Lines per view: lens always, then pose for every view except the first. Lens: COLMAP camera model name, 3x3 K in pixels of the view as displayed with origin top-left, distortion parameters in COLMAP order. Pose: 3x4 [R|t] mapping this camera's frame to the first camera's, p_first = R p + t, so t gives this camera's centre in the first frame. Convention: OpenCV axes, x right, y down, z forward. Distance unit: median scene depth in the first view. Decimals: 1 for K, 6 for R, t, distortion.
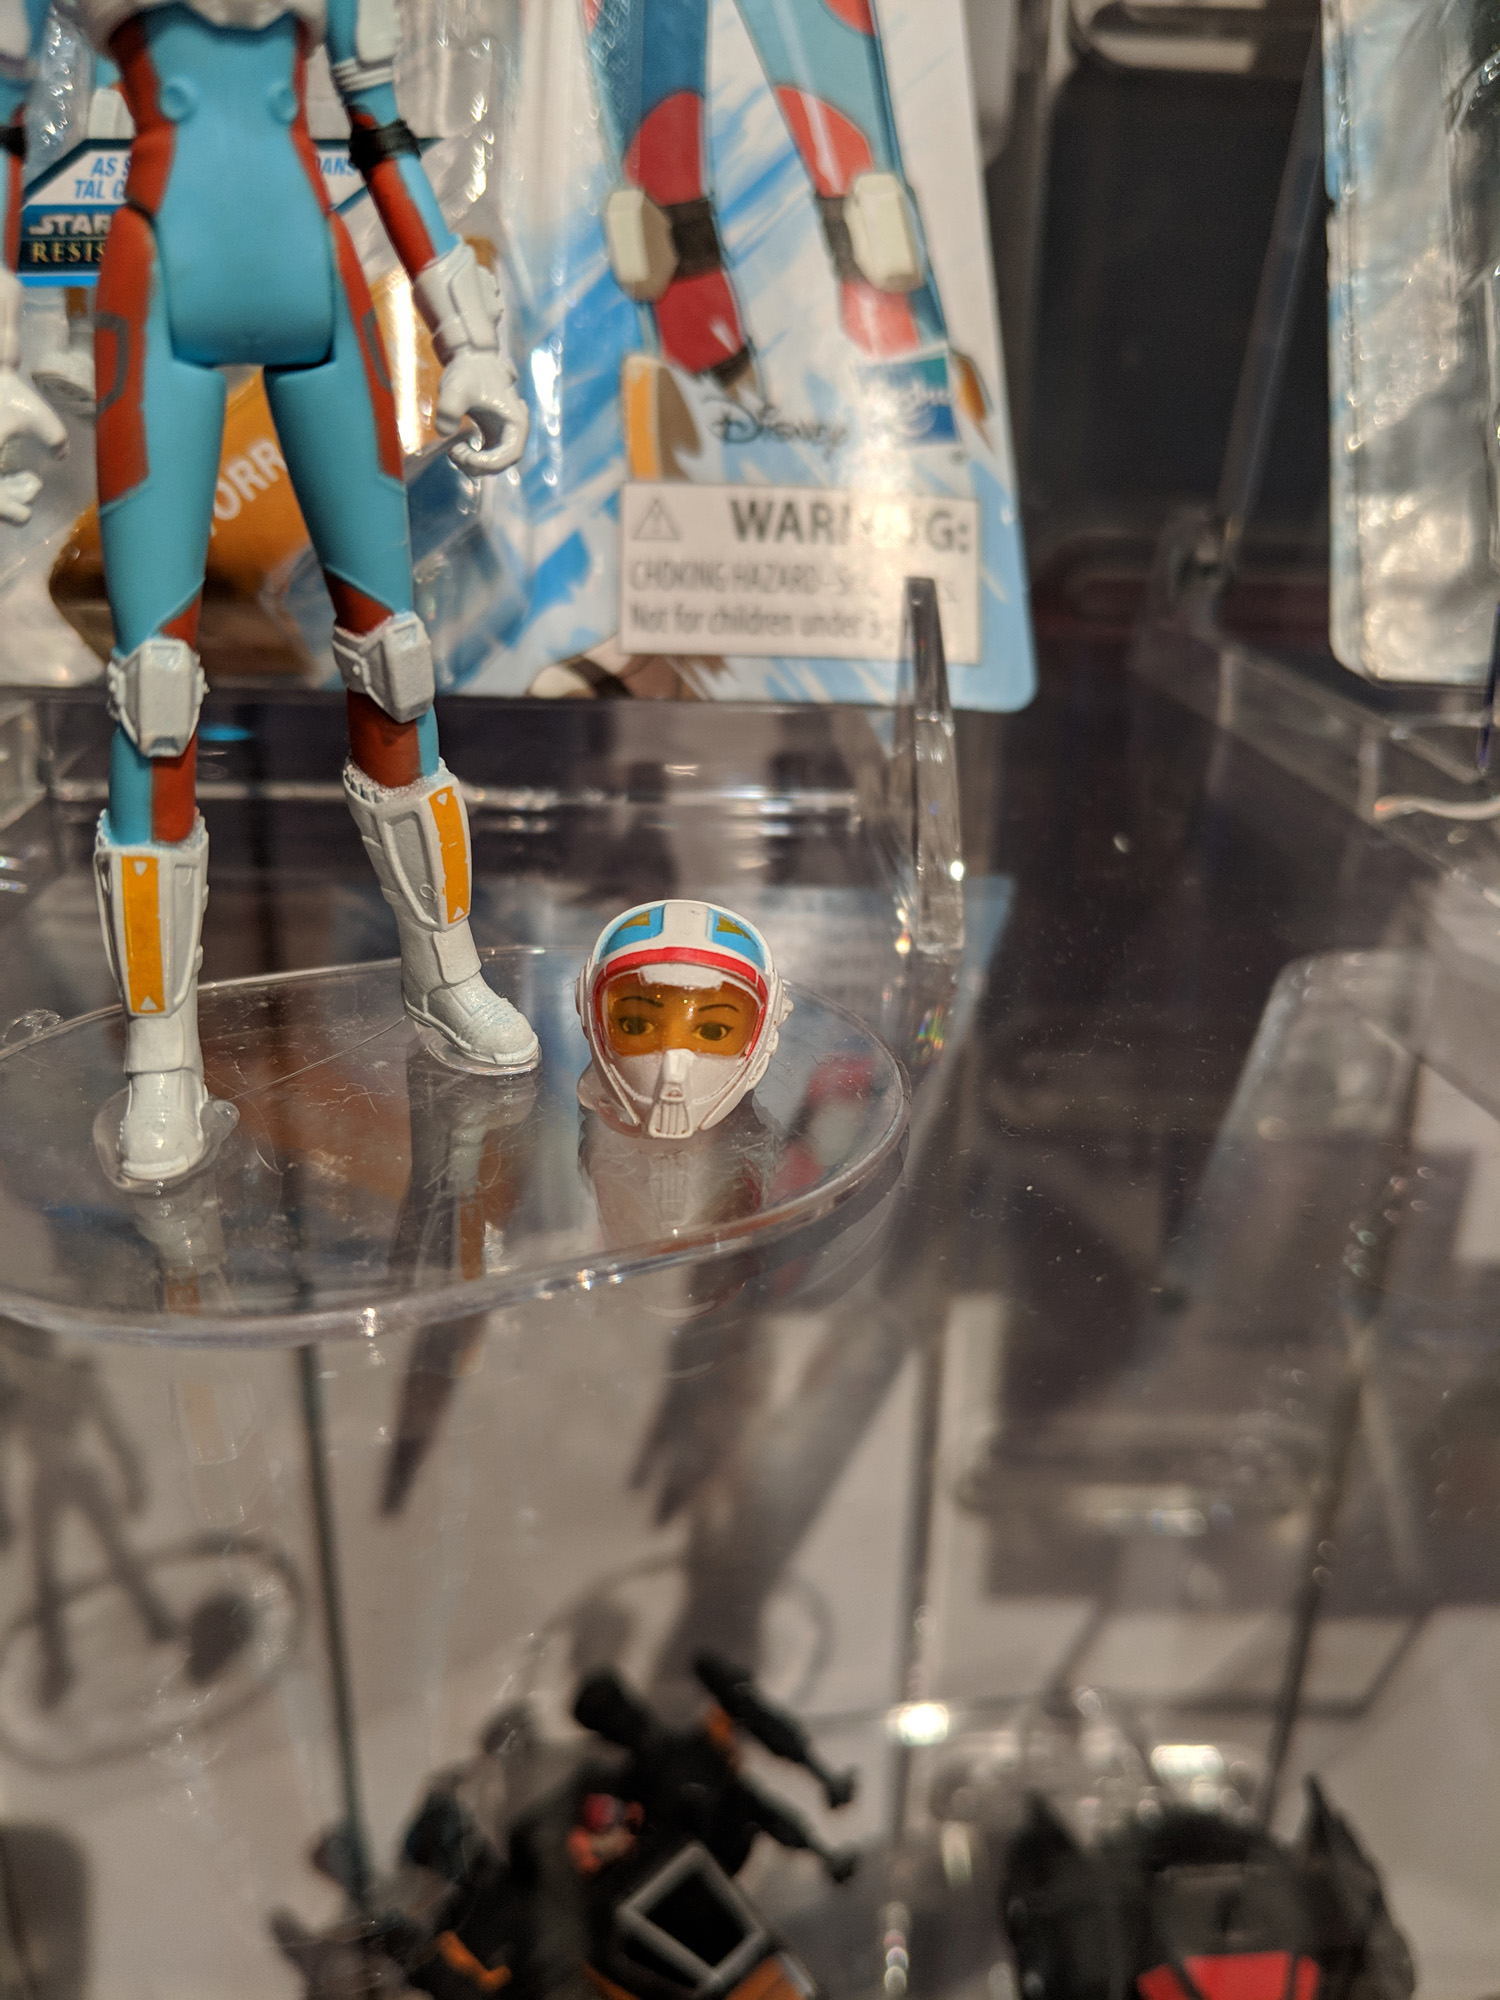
lens RADIAL K [[1645.0, 0, 724.3], [0, 1645.0, 1003.5], [0, 0, 1]] dist [-0.007862, -0.069428]
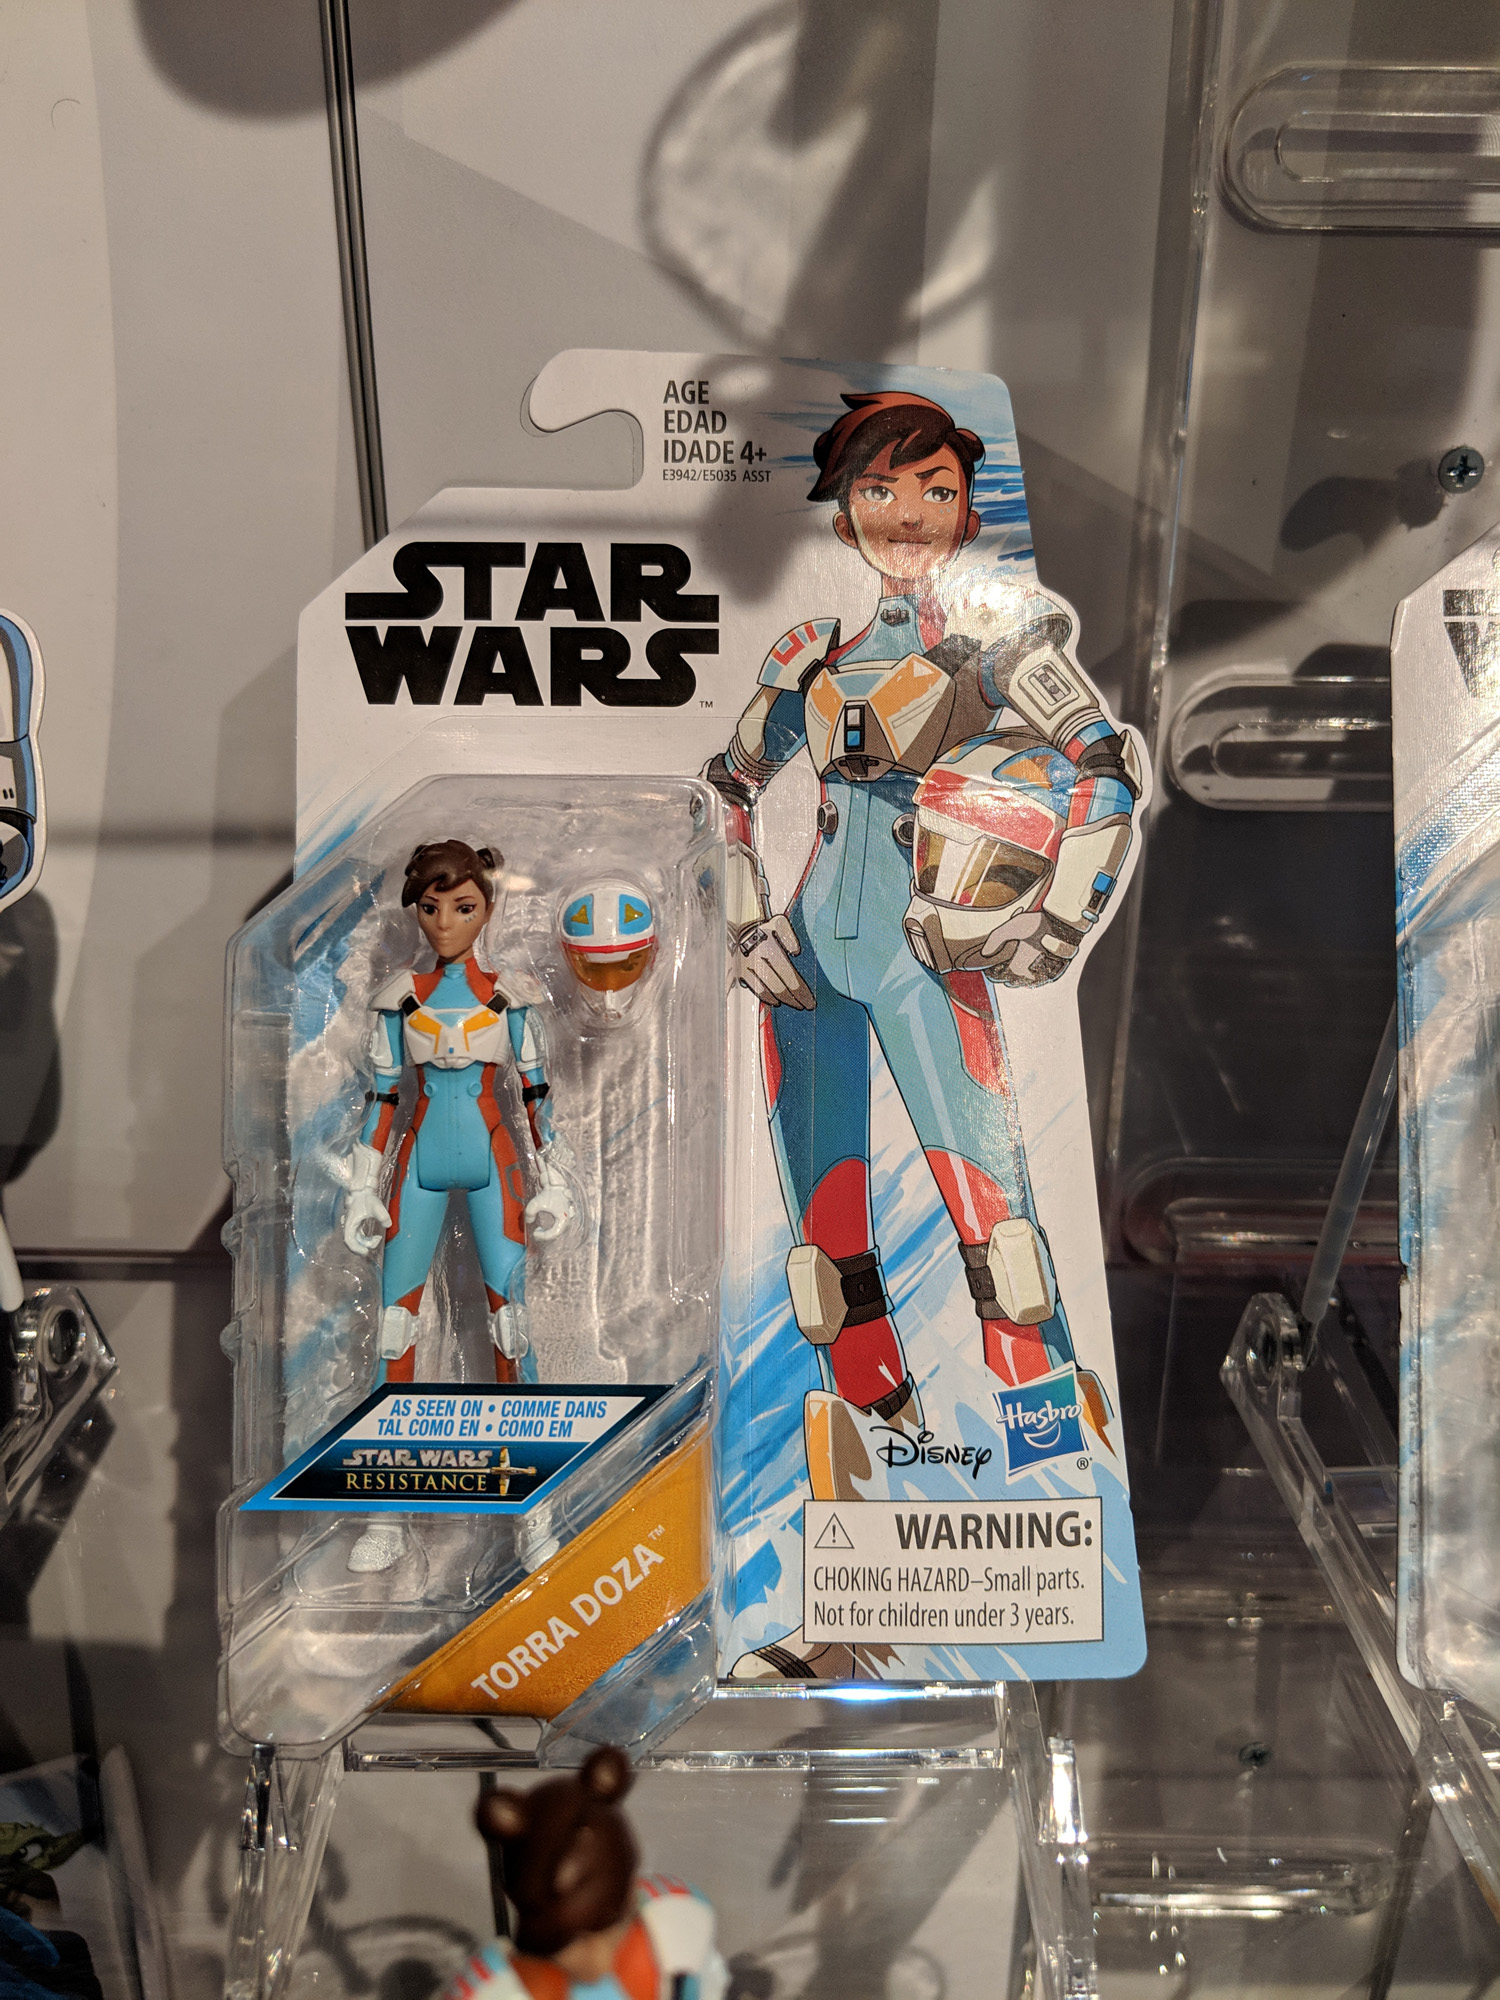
lens RADIAL K [[1586.2, 0, 739.6], [0, 1586.2, 981.9], [0, 0, 1]] dist [0.041789, -0.127497]
pose [[0.999161, -0.012732, -0.038918, -0.060048], [0.013311, 0.999804, 0.014655, -0.718214], [0.038724, -0.015161, 0.999135, -0.171563]]
